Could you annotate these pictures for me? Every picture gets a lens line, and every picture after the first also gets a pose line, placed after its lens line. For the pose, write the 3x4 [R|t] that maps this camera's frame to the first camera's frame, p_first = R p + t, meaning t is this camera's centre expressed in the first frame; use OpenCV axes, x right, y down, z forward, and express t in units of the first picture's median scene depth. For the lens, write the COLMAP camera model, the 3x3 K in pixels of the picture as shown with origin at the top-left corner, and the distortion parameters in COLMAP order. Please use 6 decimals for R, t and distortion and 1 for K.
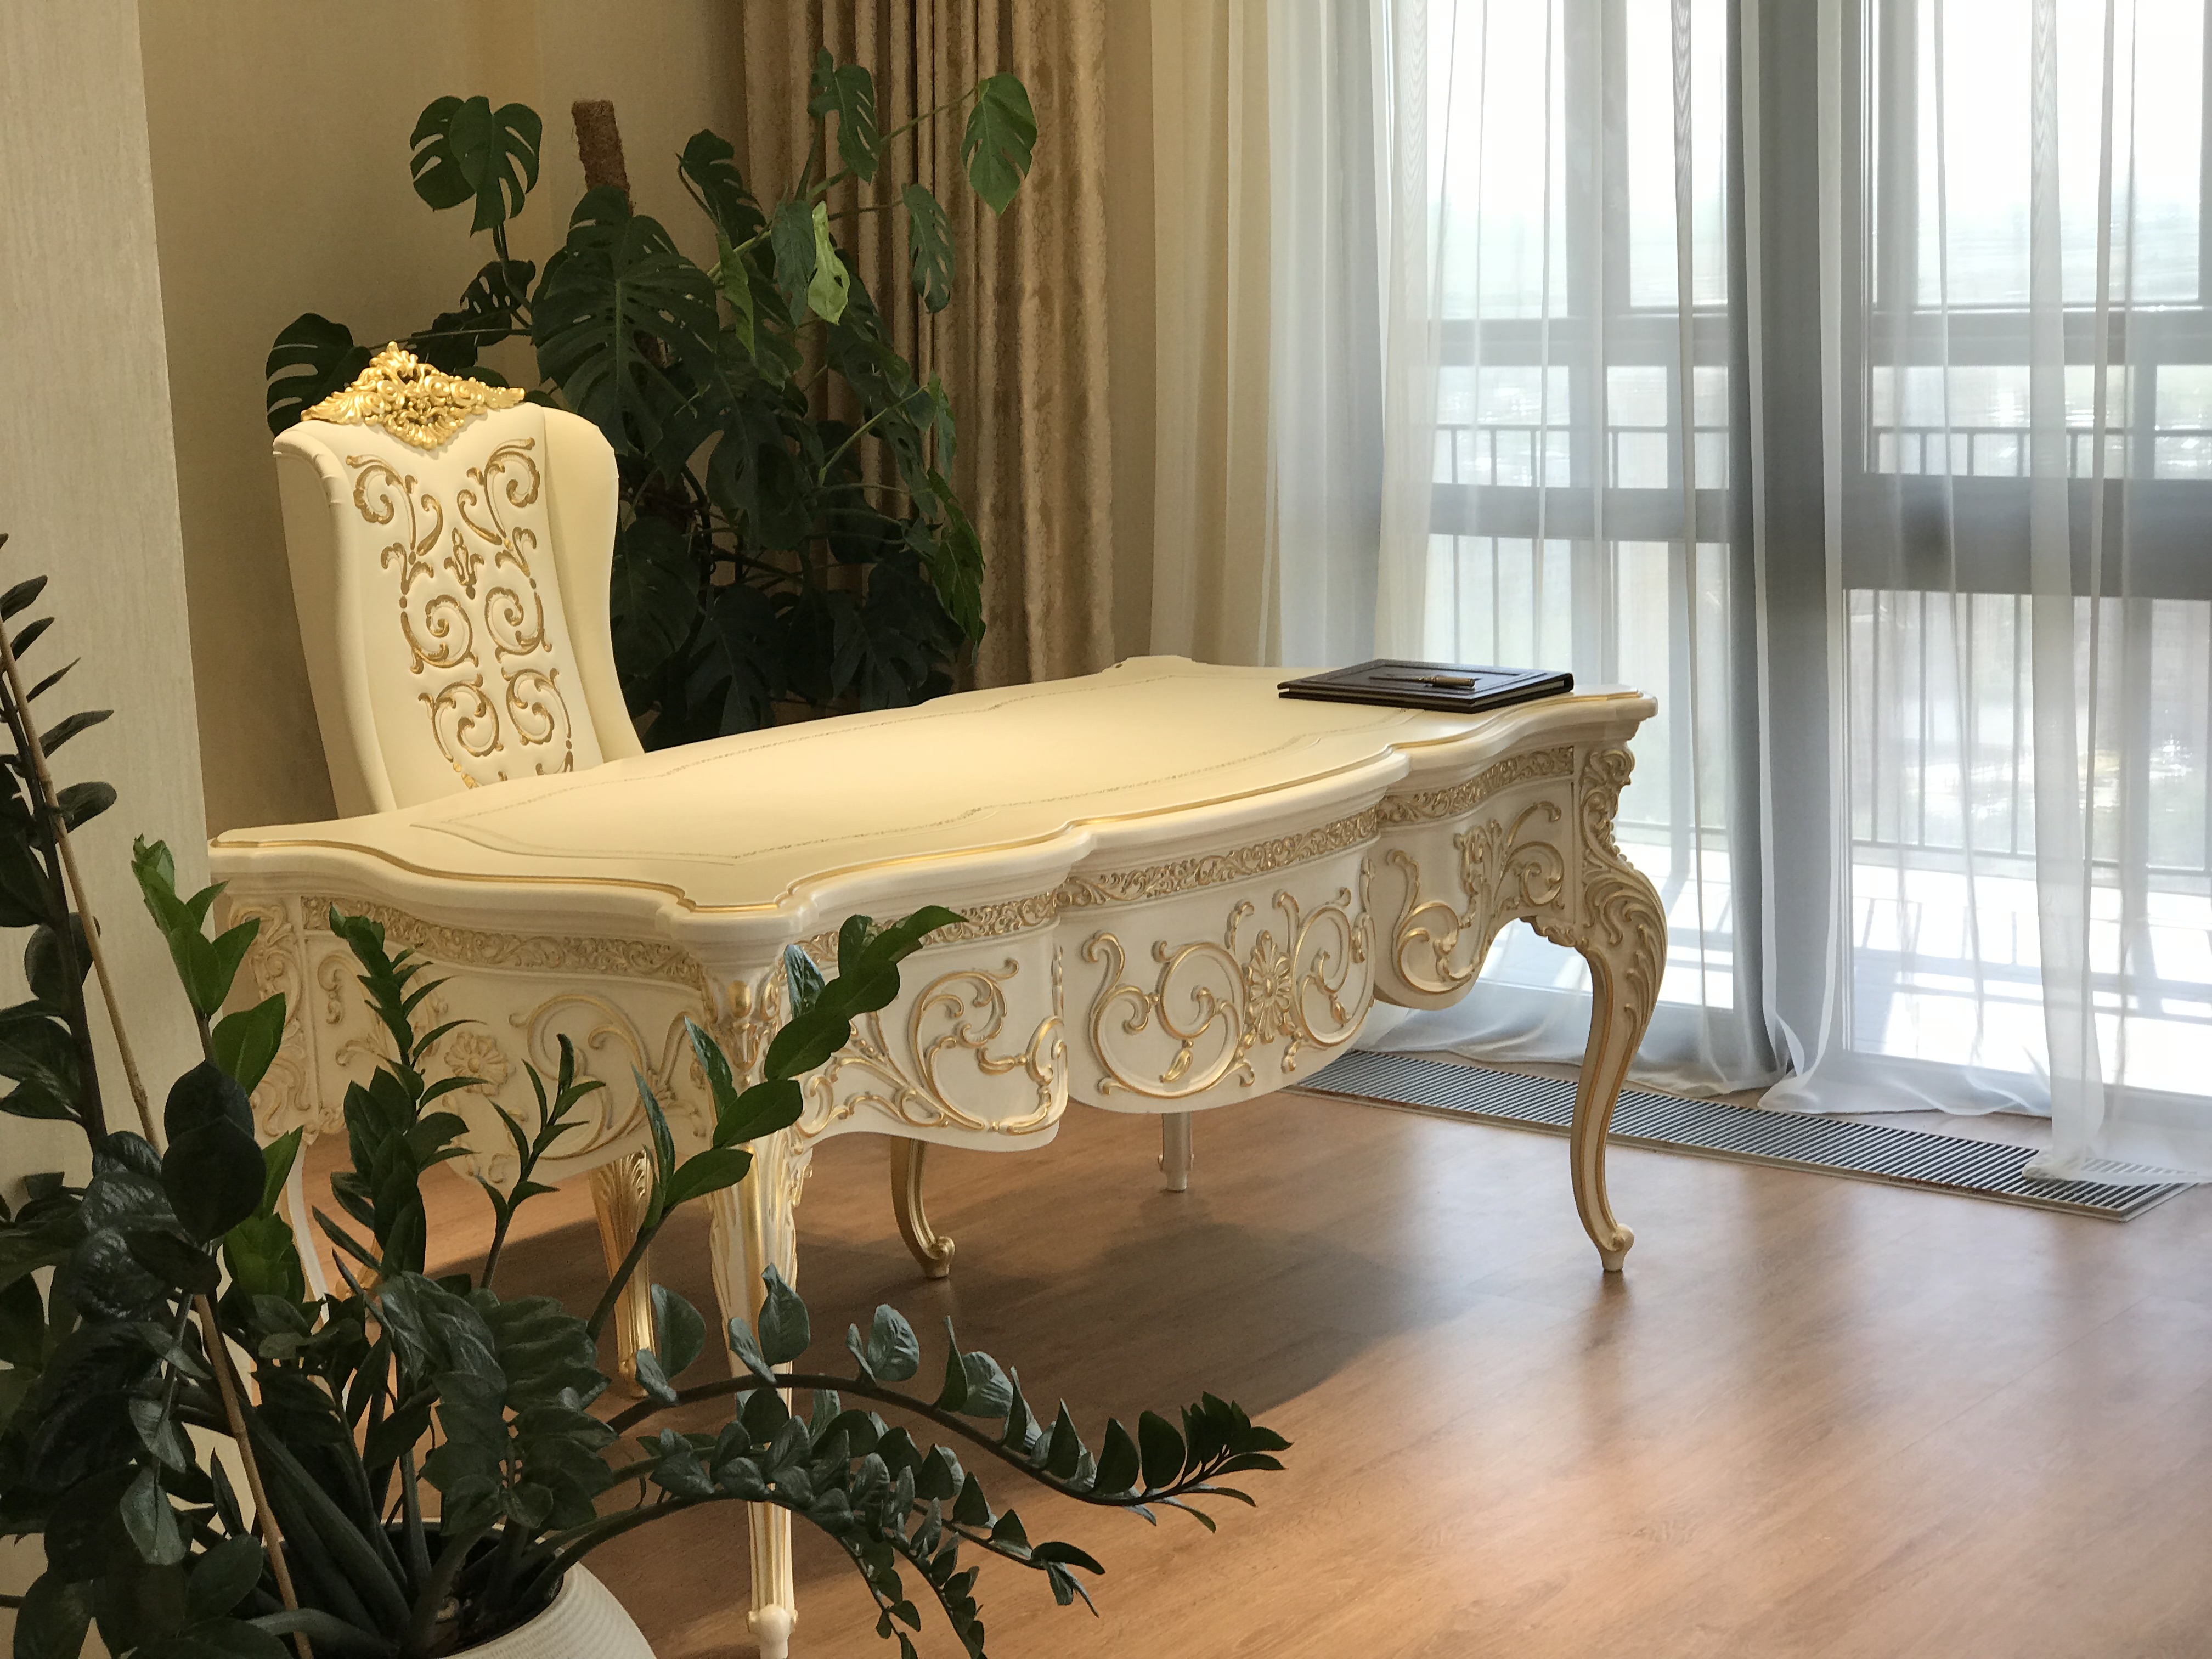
lens RADIAL K [[3682.0, 0, 1114.4], [0, 3682.0, 832.7], [0, 0, 1]] dist [0.110567, 0.000000]
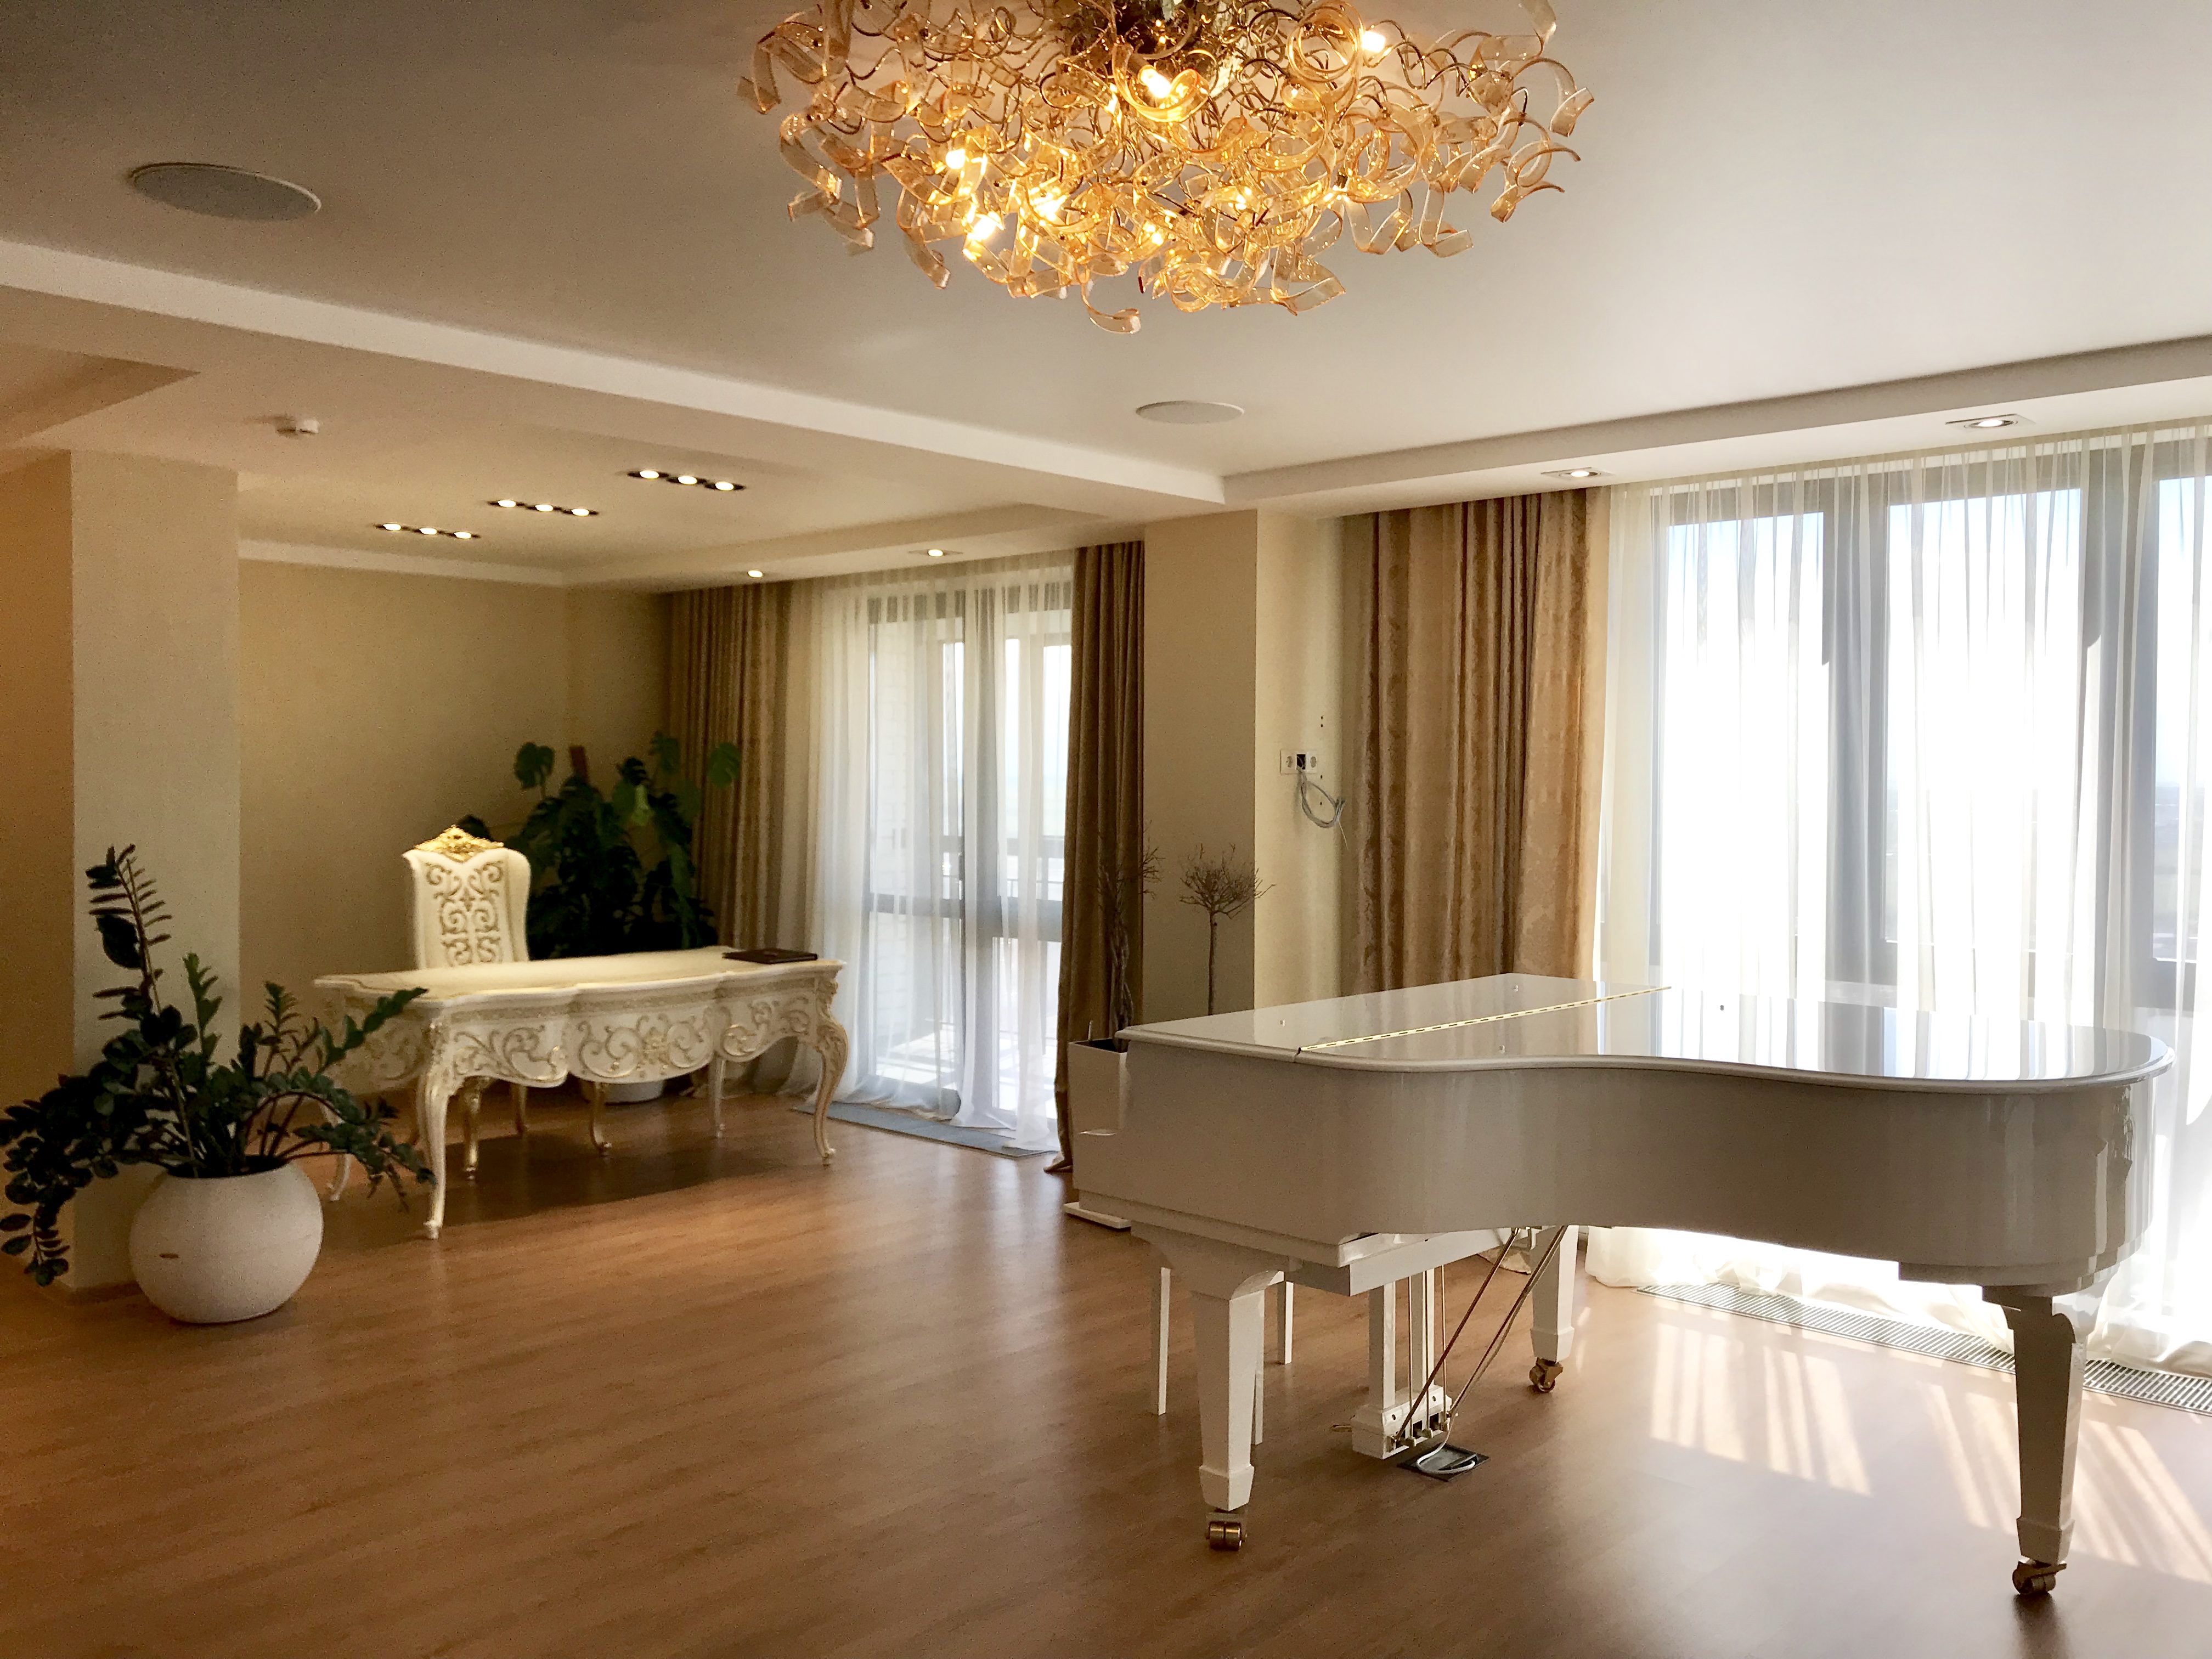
lens RADIAL K [[1852.7, 0, 1094.6], [0, 1852.7, 817.1], [0, 0, 1]] dist [0.039477, -0.025249]
pose [[0.996646, 0.048108, -0.066199, 0.423038], [-0.057138, 0.988204, -0.142086, 0.044698], [0.058582, 0.145392, 0.987638, -0.454704]]
